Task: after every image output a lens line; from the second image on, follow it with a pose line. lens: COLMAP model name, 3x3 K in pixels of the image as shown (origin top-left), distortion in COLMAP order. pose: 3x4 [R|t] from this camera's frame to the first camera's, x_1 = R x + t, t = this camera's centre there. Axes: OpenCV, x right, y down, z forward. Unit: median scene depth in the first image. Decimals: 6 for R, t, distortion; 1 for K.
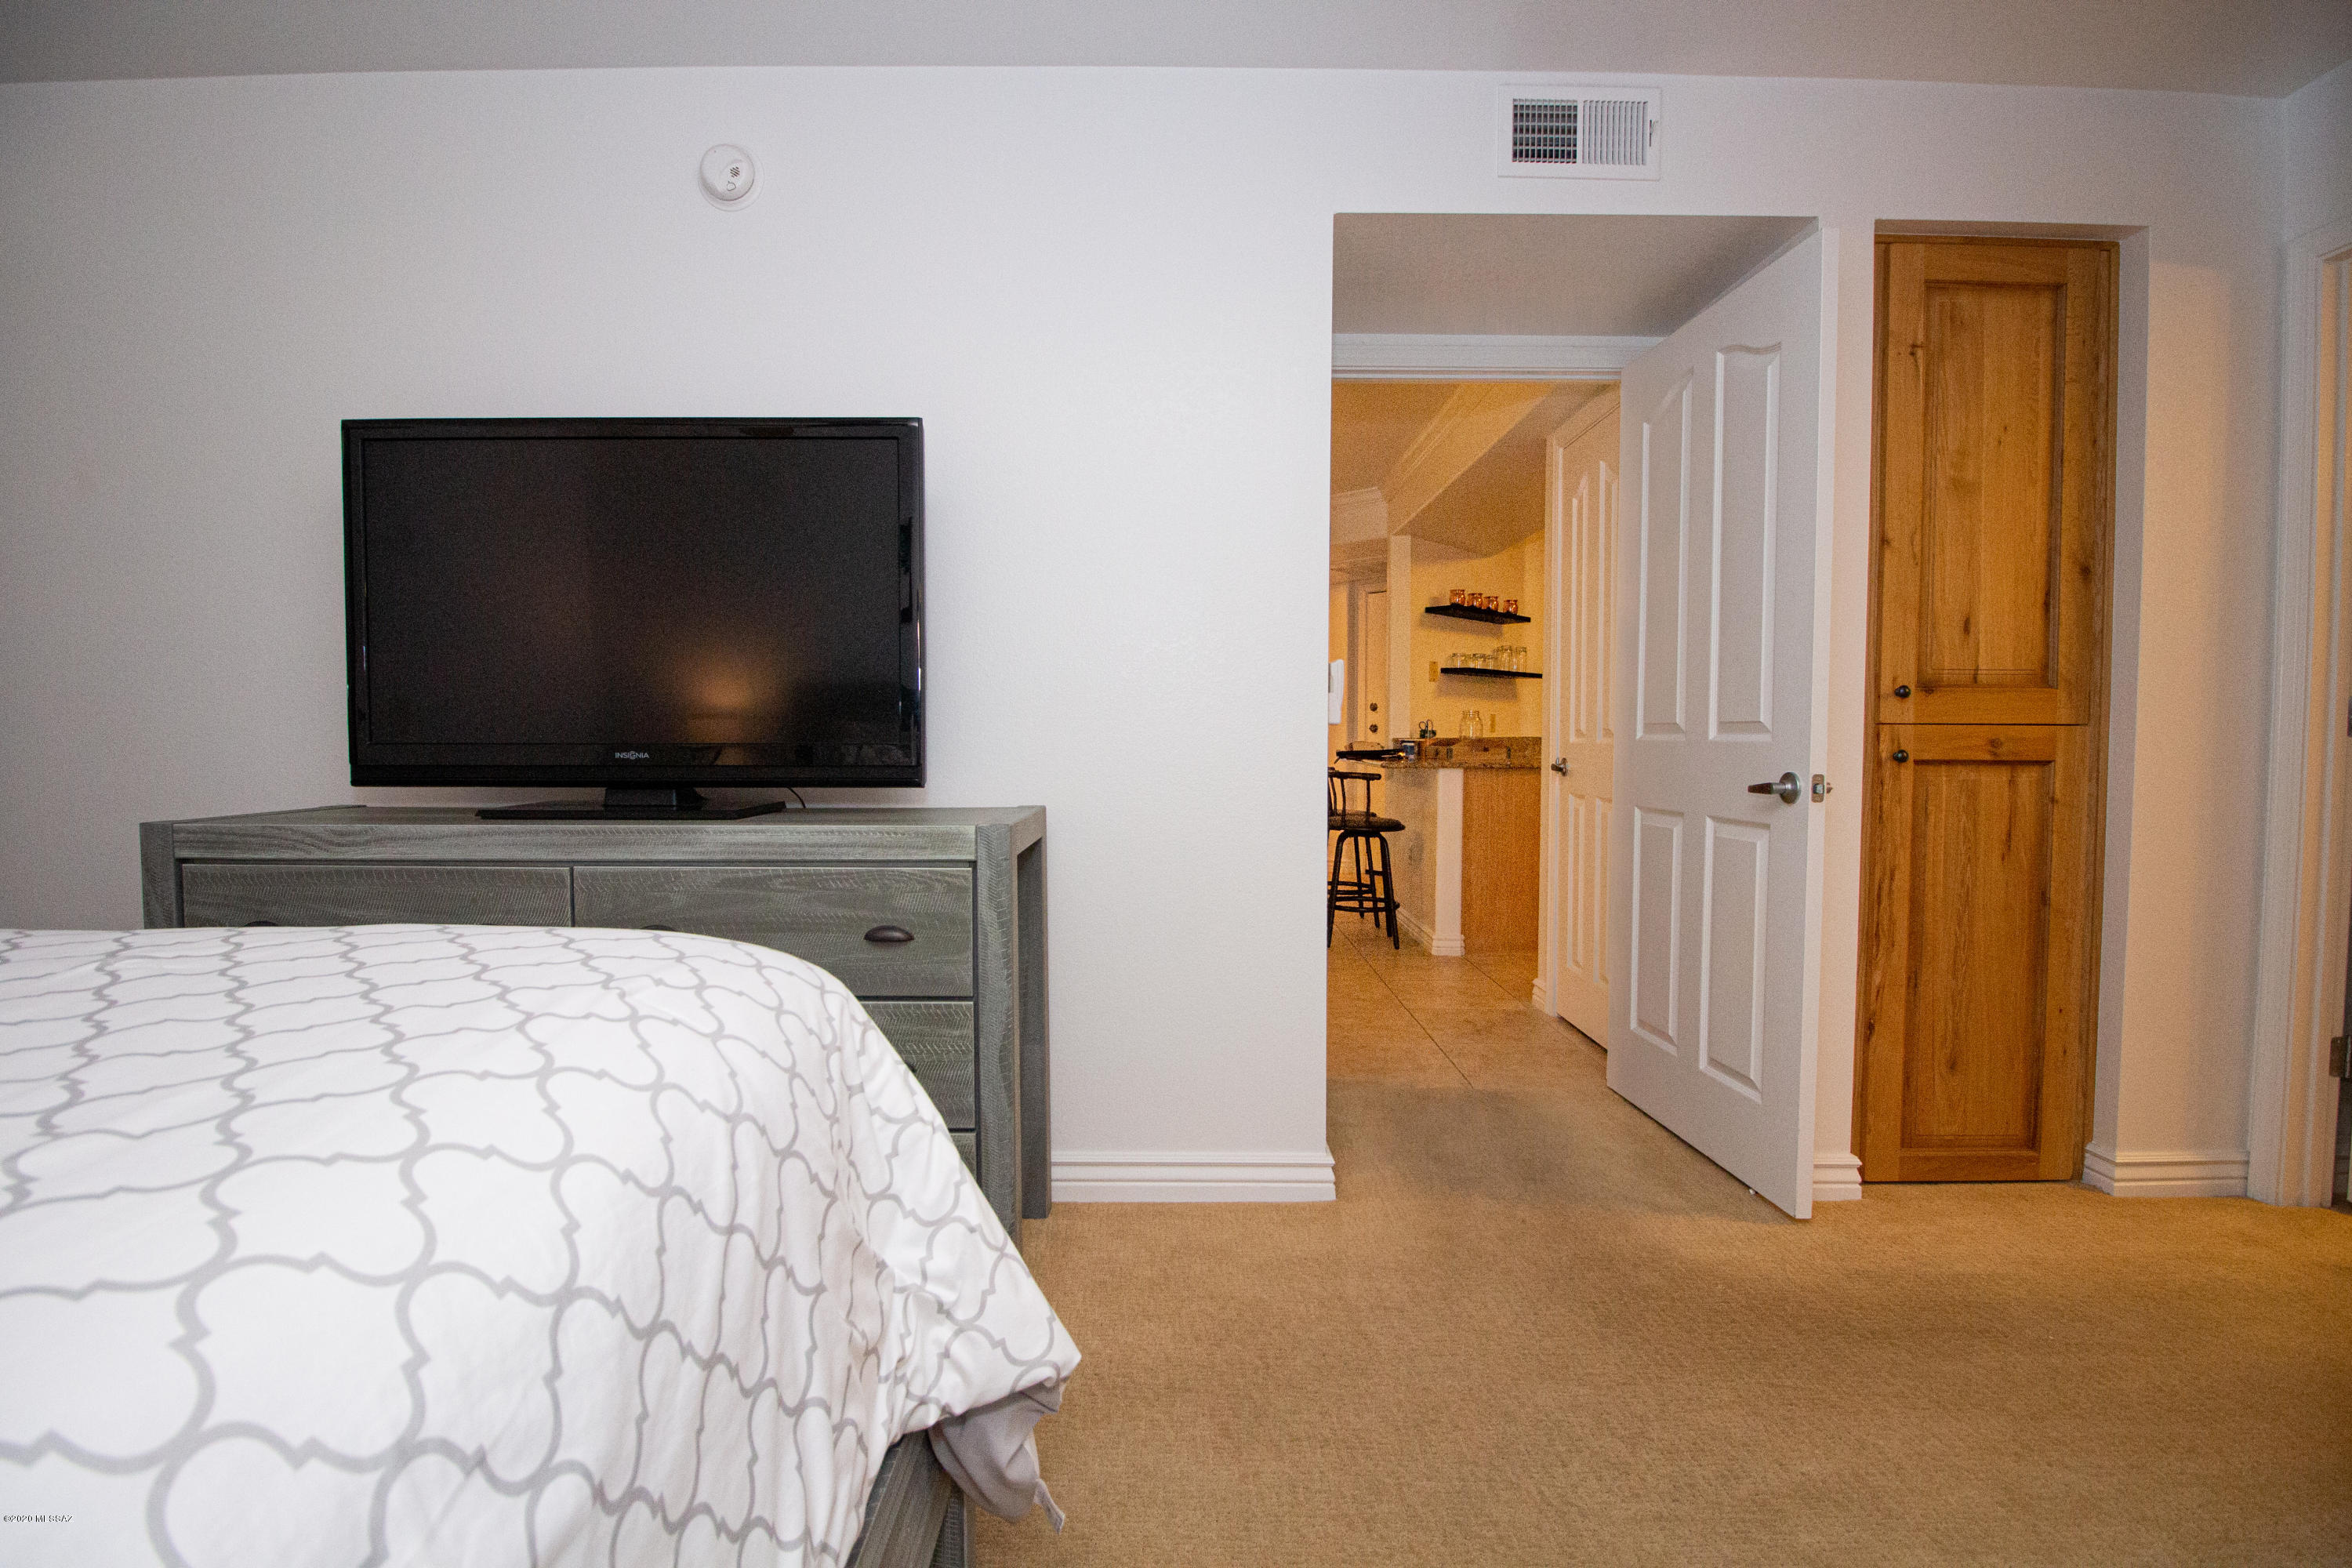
lens RADIAL K [[1110.3, 0, 1174.6], [0, 1110.3, 779.2], [0, 0, 1]] dist [-0.003872, -0.001362]
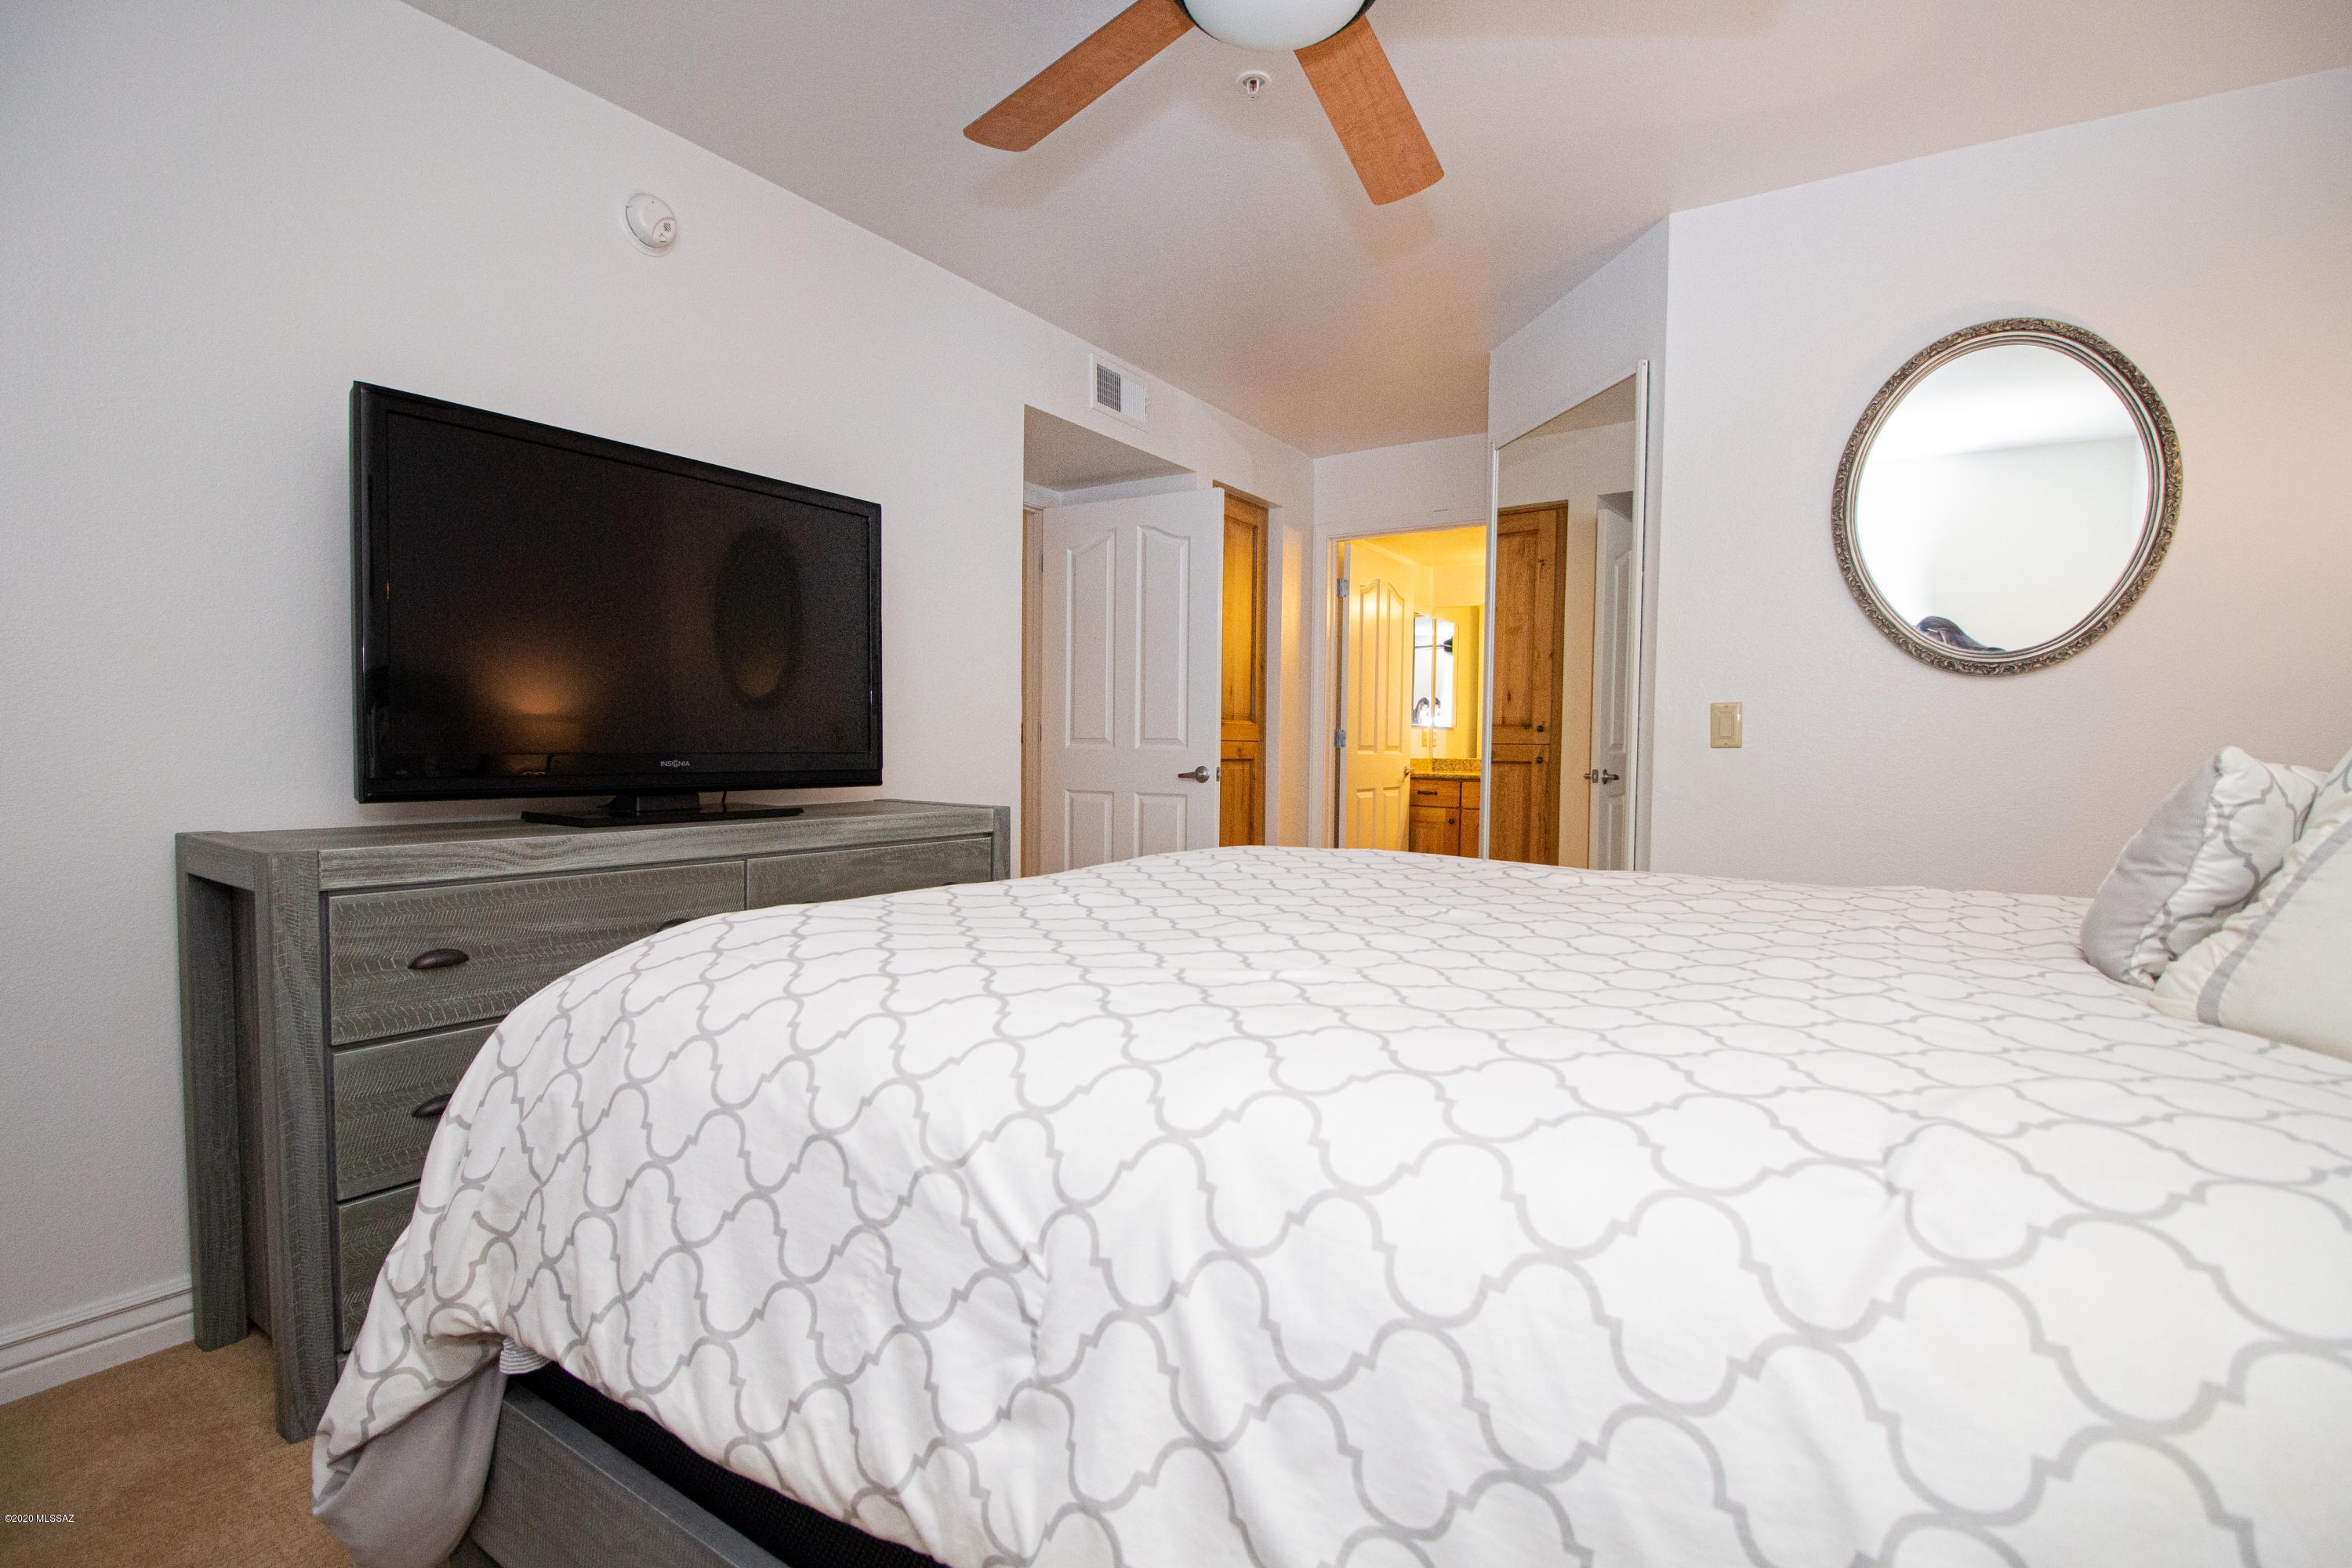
lens RADIAL K [[1110.3, 0, 1174.6], [0, 1110.3, 779.2], [0, 0, 1]] dist [-0.003872, -0.001362]
pose [[0.553284, -0.022536, 0.832688, -1.111571], [0.023219, 0.999663, 0.011627, -0.007300], [-0.832669, 0.012901, 0.553621, -0.011248]]
